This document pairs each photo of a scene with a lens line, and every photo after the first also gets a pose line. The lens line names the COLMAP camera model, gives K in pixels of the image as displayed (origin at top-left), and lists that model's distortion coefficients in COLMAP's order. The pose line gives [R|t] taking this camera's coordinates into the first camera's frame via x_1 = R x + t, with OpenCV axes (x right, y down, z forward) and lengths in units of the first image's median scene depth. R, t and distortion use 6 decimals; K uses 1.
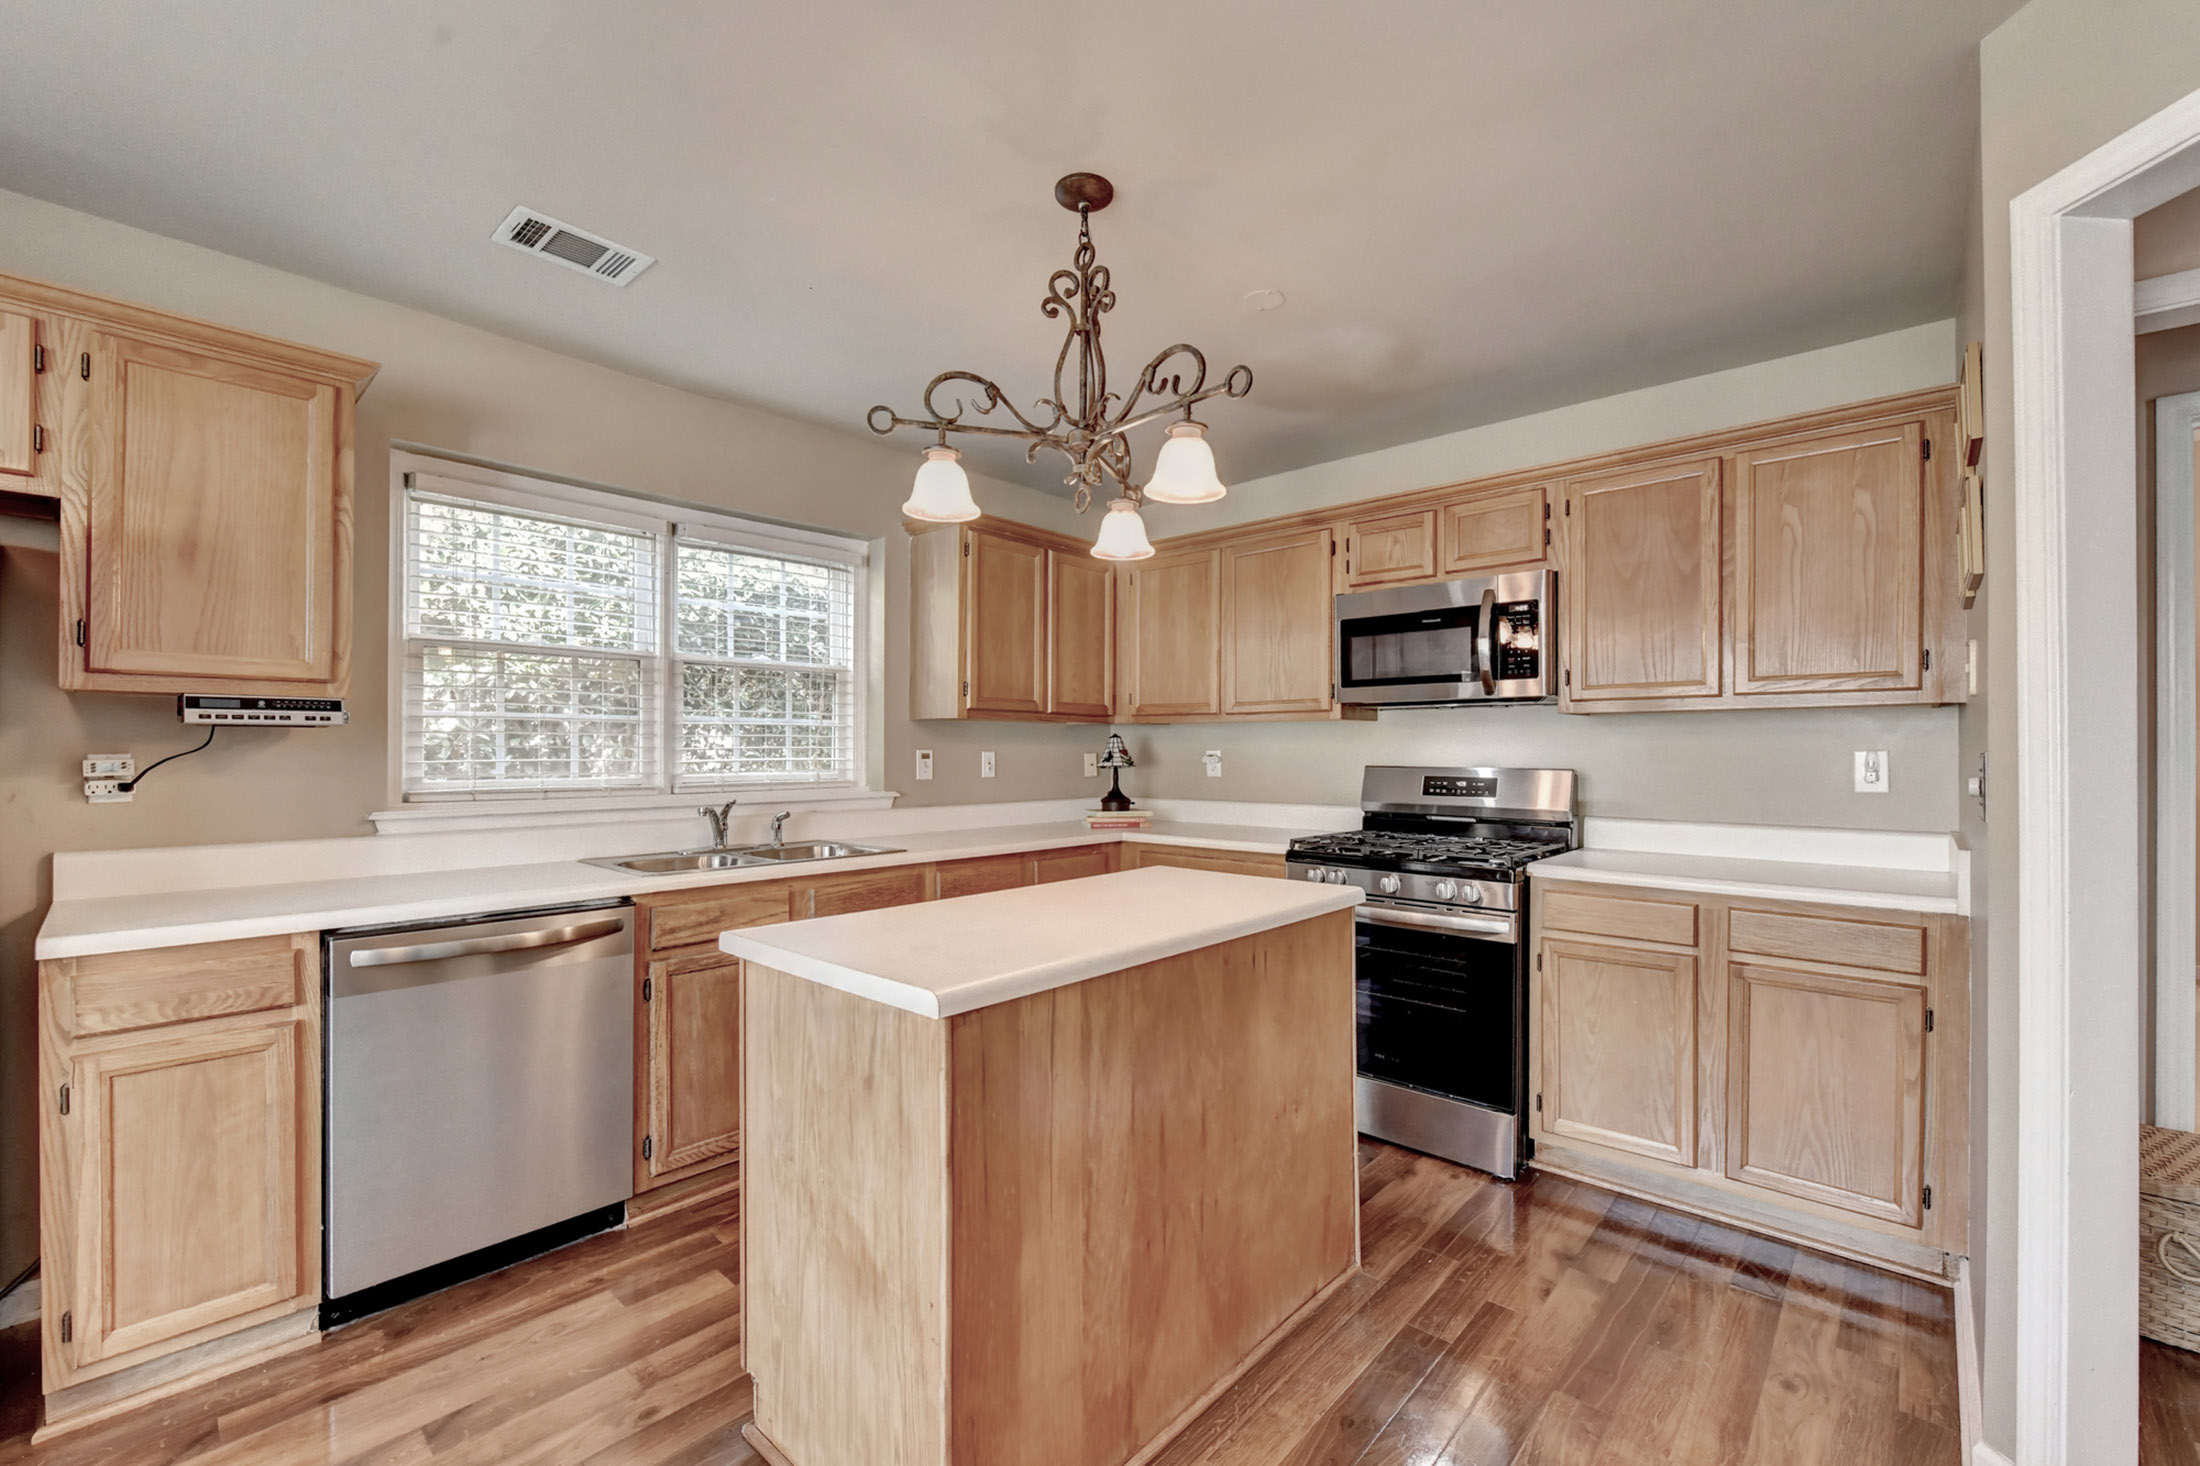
lens RADIAL K [[904.8, 0, 1158.3], [0, 904.8, 743.1], [0, 0, 1]] dist [-0.006750, -0.000483]
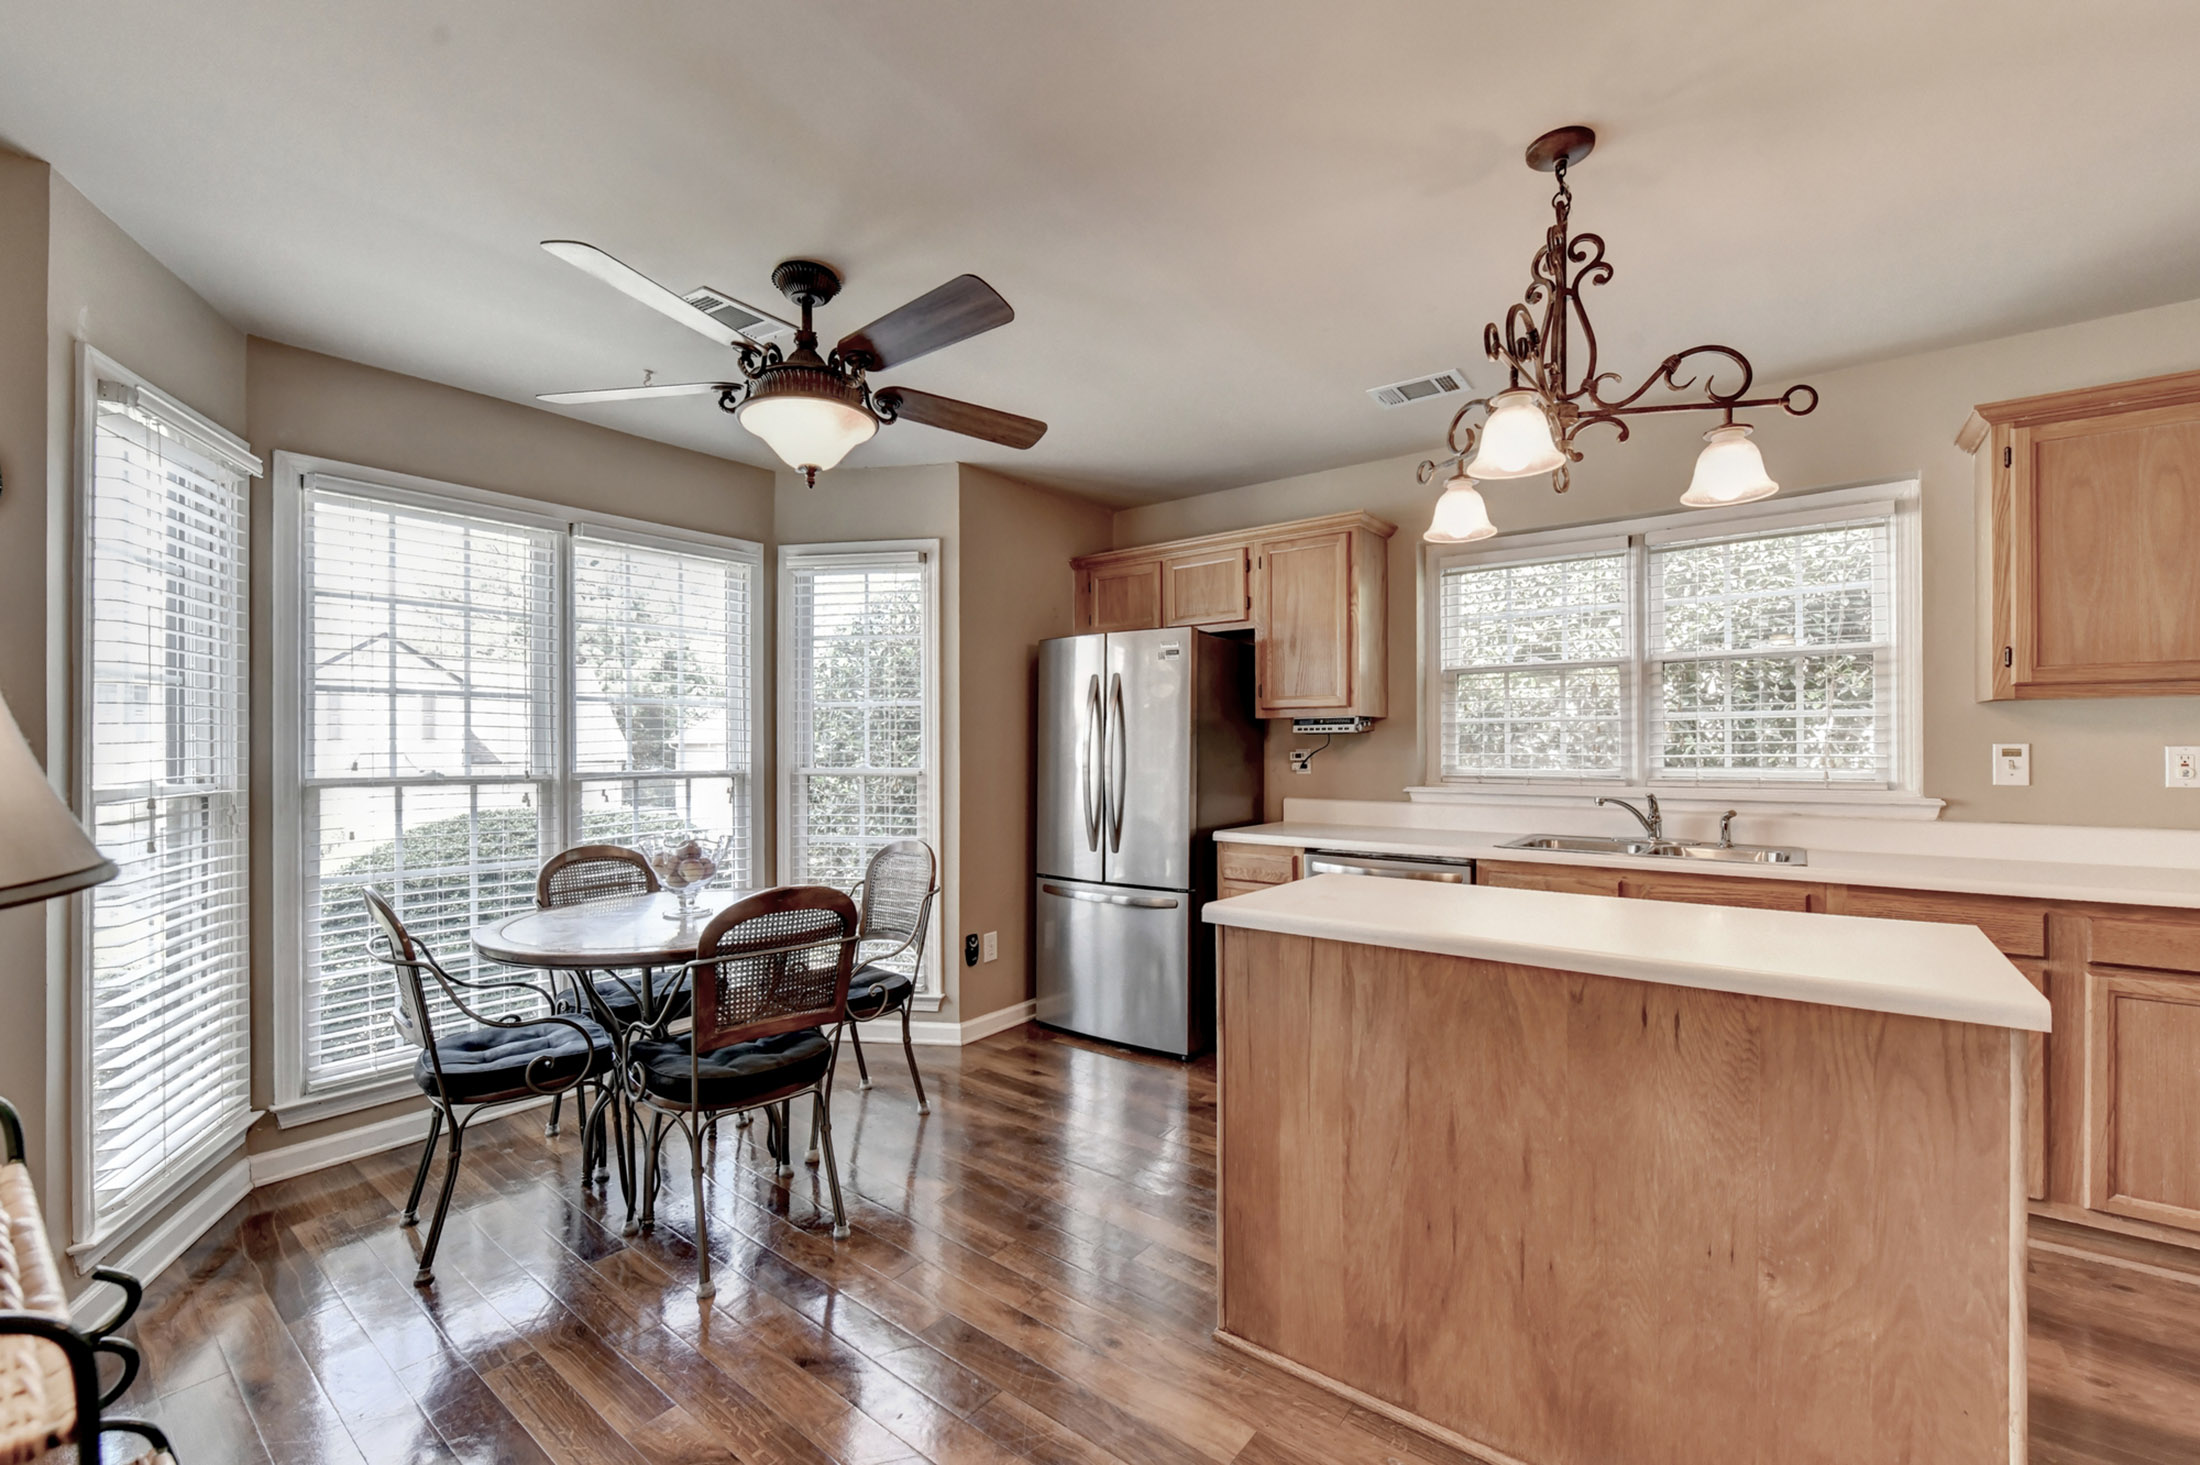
lens RADIAL K [[904.8, 0, 1084.2], [0, 904.8, 745.2], [0, 0, 1]] dist [-0.006750, -0.000483]
pose [[0.038206, -0.002786, -0.999266, 0.872018], [0.011668, 0.999929, -0.002342, 0.003053], [0.999202, -0.011570, 0.038236, 0.498536]]
